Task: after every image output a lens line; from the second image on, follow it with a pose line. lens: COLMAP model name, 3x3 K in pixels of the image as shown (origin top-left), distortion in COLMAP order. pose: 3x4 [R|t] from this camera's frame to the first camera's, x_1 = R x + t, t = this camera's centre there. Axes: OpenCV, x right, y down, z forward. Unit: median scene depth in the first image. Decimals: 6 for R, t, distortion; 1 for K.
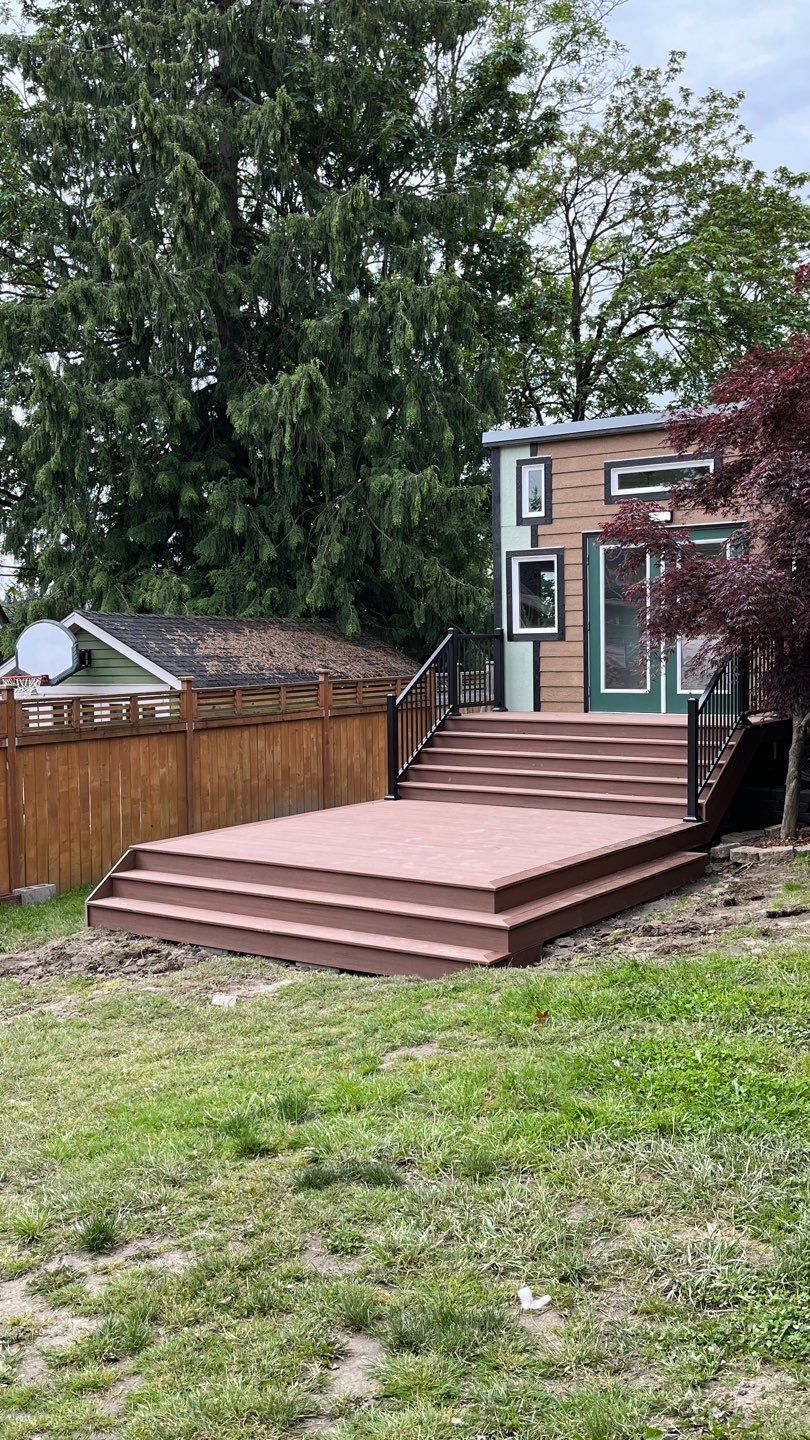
lens RADIAL K [[1357.4, 0, 401.5], [0, 1357.4, 719.4], [0, 0, 1]] dist [0.039689, 0.000000]
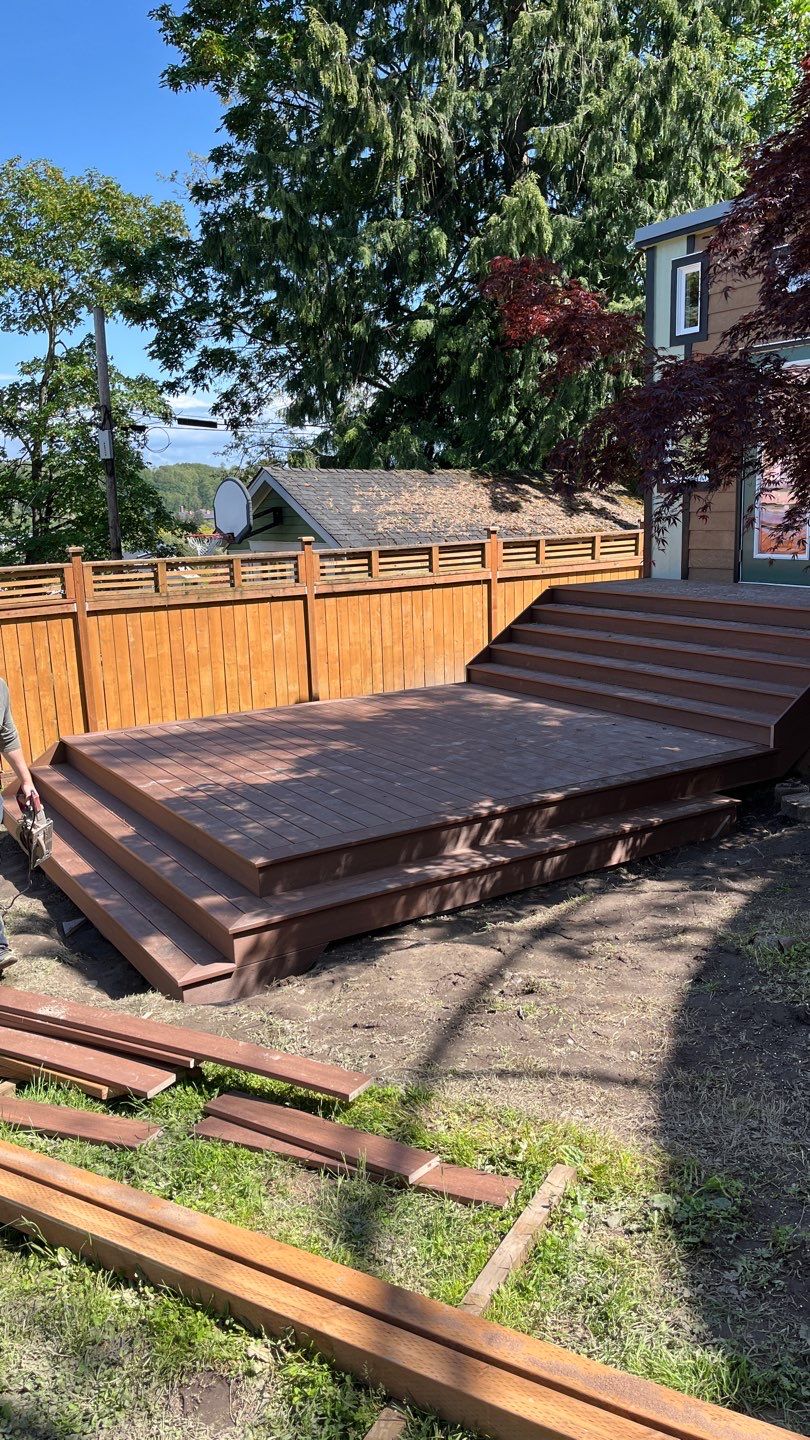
lens RADIAL K [[1093.0, 0, 421.3], [0, 1093.0, 737.2], [0, 0, 1]] dist [0.052015, -0.068651]
pose [[0.924612, 0.069596, -0.374498, 0.208721], [-0.007964, 0.986484, 0.163666, -0.019232], [0.380827, -0.148345, 0.912669, 0.310154]]
